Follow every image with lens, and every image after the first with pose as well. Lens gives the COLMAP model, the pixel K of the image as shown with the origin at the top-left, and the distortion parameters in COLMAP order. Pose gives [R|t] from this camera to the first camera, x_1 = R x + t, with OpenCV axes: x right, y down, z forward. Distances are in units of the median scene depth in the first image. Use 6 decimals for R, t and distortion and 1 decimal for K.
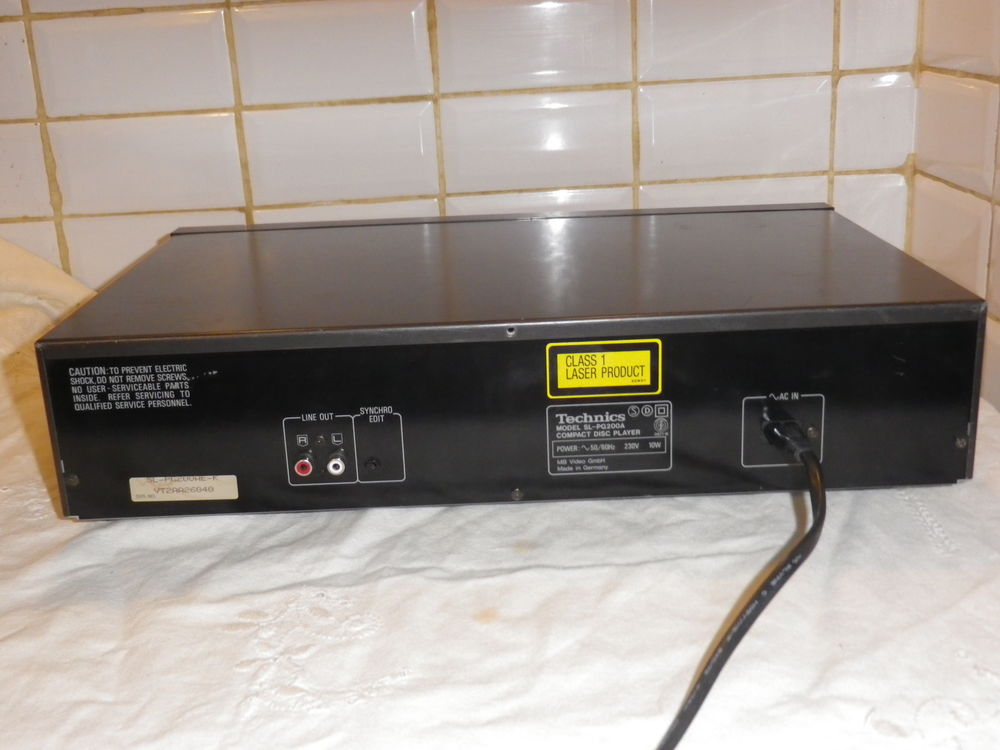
lens RADIAL K [[1146.1, 0, 500.0], [0, 1146.1, 375.0], [0, 0, 1]] dist [-0.000509, -0.009840]
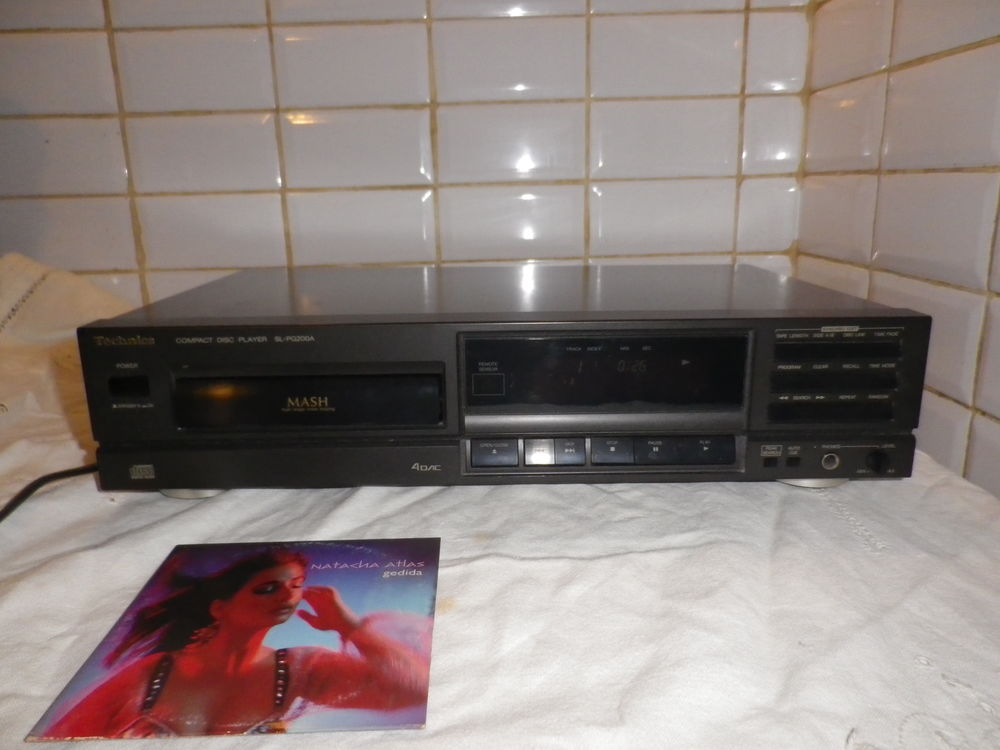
lens RADIAL K [[742.9, 0, 500.0], [0, 742.9, 375.0], [0, 0, 1]] dist [0.004011, 0.001351]
pose [[0.999559, 0.026193, 0.013970, 0.019065], [-0.025300, 0.997837, -0.060671, 0.035478], [-0.015529, 0.060291, 0.998060, 0.264798]]
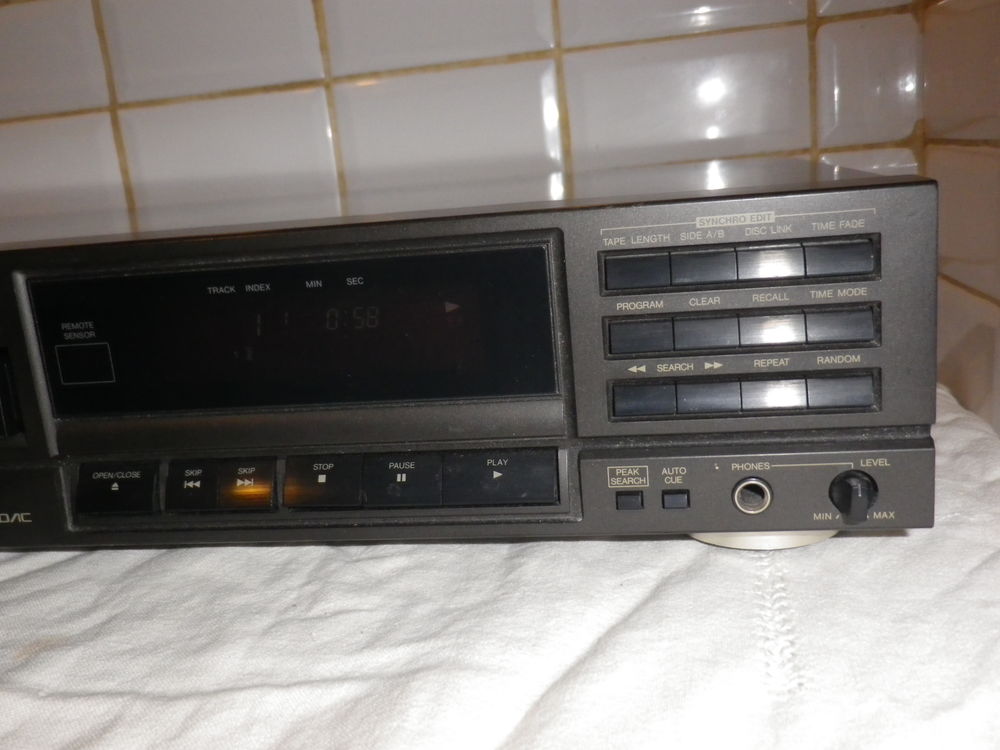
lens RADIAL K [[1001.6, 0, 500.0], [0, 1001.6, 375.0], [0, 0, 1]] dist [-0.009107, 0.032301]
pose [[0.986218, -0.008600, -0.165226, 0.308347], [-0.003223, 0.997460, -0.071159, 0.043800], [0.165419, 0.070711, 0.983685, 0.491780]]
